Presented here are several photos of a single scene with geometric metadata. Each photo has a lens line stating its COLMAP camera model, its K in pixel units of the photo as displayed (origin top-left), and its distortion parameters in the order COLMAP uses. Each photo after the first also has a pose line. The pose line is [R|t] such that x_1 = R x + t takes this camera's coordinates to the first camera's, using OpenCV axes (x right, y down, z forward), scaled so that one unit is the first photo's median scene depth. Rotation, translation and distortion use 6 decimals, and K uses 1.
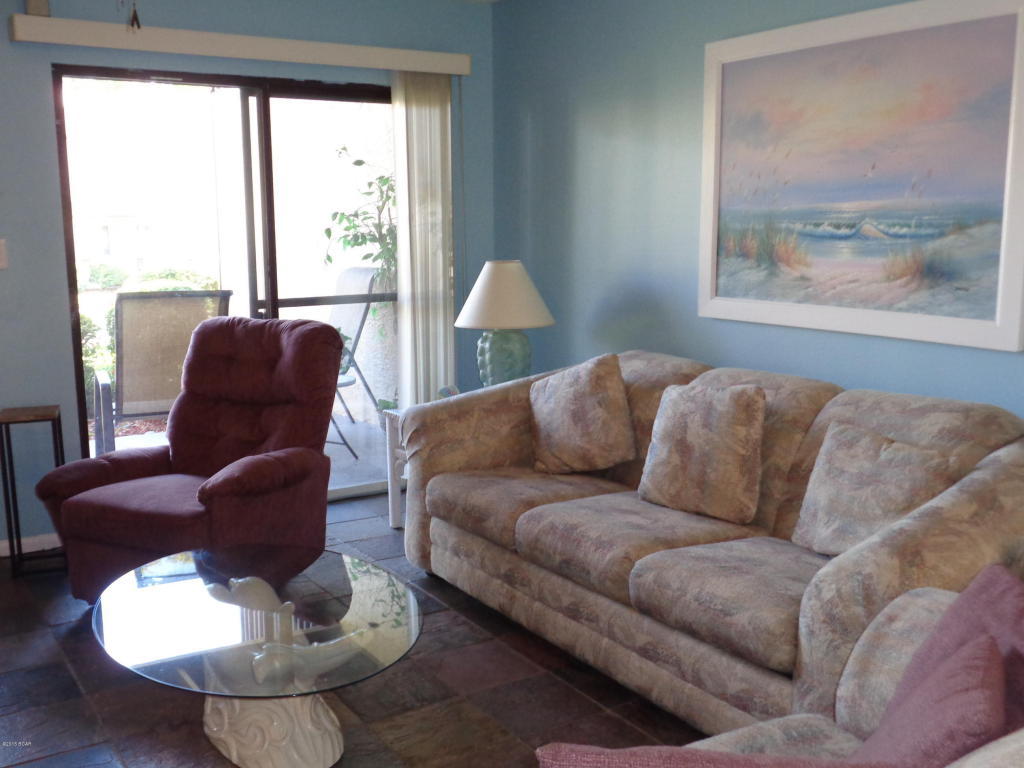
lens RADIAL K [[1076.7, 0, 512.7], [0, 1076.7, 381.7], [0, 0, 1]] dist [0.009190, 0.000000]
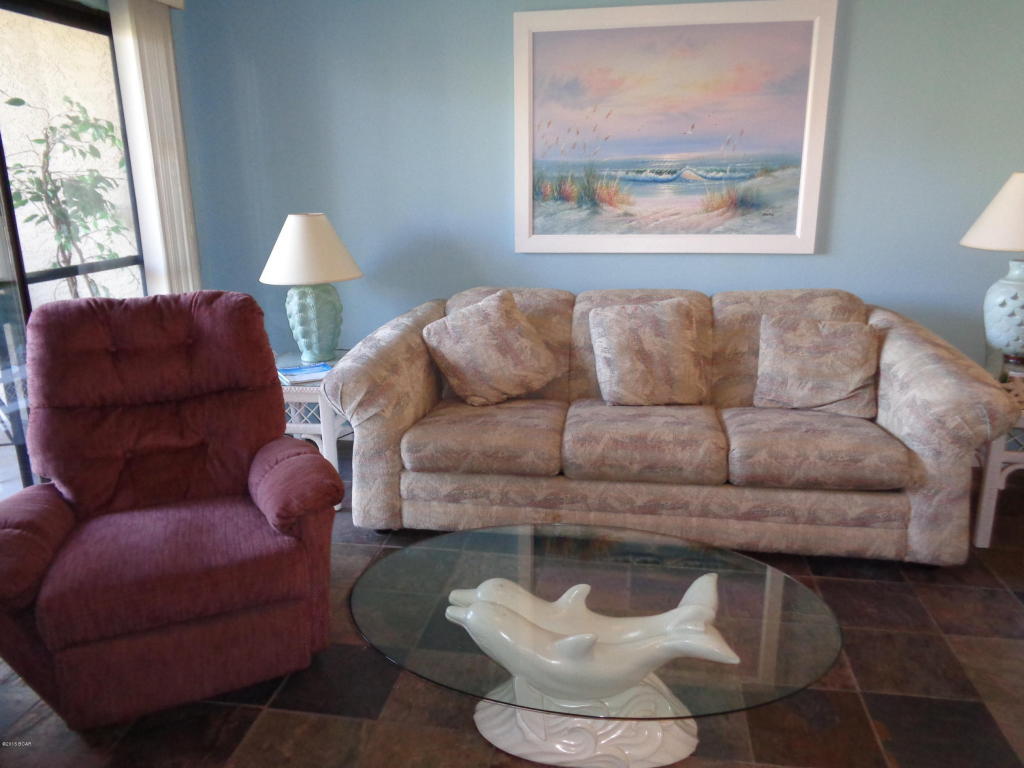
lens RADIAL K [[779.8, 0, 513.5], [0, 779.8, 382.7], [0, 0, 1]] dist [0.011861, -0.000145]
pose [[0.660555, -0.192169, 0.725767, -0.568810], [0.122566, 0.981321, 0.148282, -0.056144], [-0.740706, -0.008994, 0.671770, 0.494247]]
